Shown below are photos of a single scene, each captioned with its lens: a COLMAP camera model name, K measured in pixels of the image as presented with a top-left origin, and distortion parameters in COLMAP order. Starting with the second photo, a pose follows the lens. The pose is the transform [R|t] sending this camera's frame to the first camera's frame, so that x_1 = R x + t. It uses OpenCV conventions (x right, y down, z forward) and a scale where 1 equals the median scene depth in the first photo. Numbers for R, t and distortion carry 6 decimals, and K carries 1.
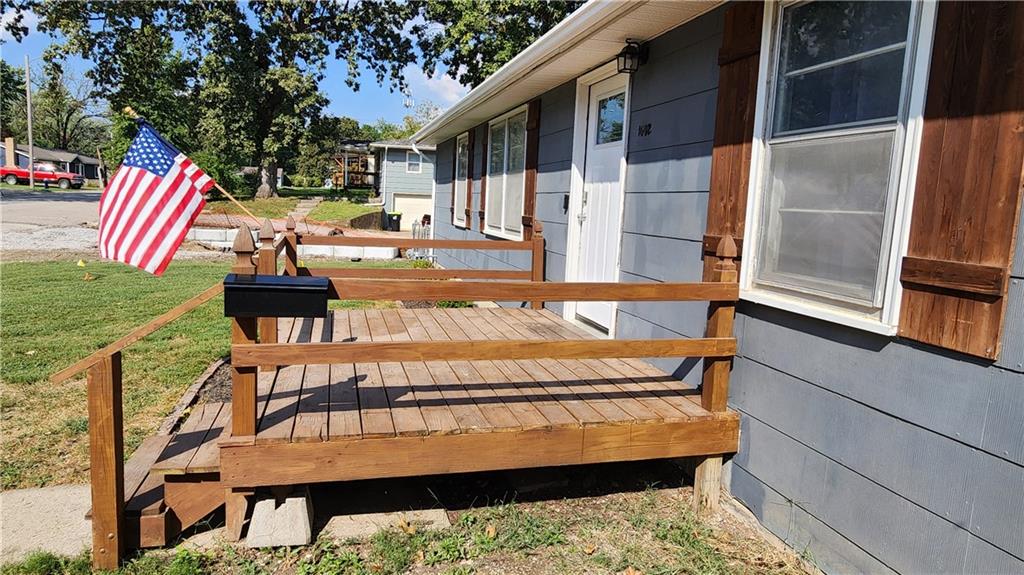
lens RADIAL K [[622.3, 0, 515.9], [0, 622.3, 287.3], [0, 0, 1]] dist [-0.002850, -0.003923]
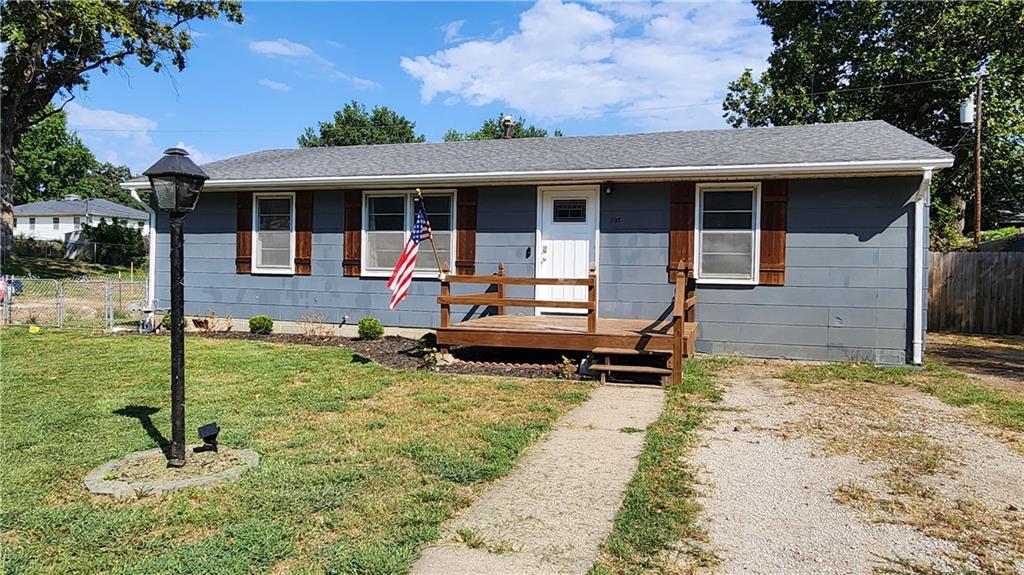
lens RADIAL K [[665.3, 0, 516.2], [0, 665.3, 289.7], [0, 0, 1]] dist [0.000907, 0.001710]
pose [[0.545903, -0.058112, 0.835831, -2.771417], [0.118817, 0.992879, -0.008572, -0.024922], [-0.829381, 0.103990, 0.548920, -0.031633]]
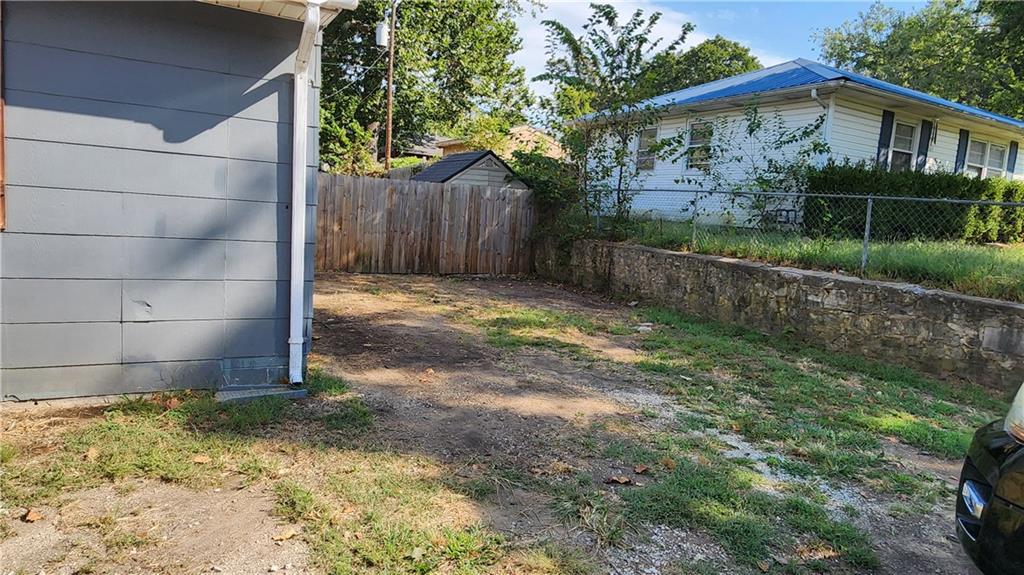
lens RADIAL K [[622.3, 0, 507.2], [0, 622.3, 277.2], [0, 0, 1]] dist [-0.002850, -0.003923]
pose [[-0.213992, -0.168044, 0.962273, -0.888413], [0.044598, 0.982384, 0.181474, -0.008197], [-0.975817, 0.081750, -0.202728, -0.066883]]
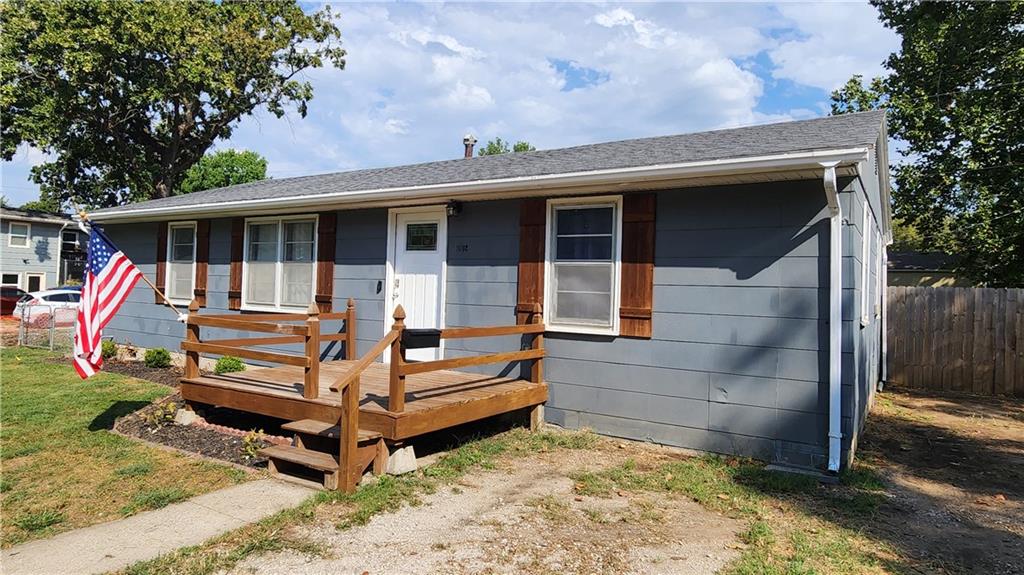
lens RADIAL K [[622.3, 0, 515.7], [0, 622.3, 289.3], [0, 0, 1]] dist [-0.002850, -0.003923]
pose [[0.747724, -0.018770, 0.663744, -1.208897], [0.090529, 0.993148, -0.073898, 0.026521], [-0.657809, 0.115344, 0.744300, -0.623587]]
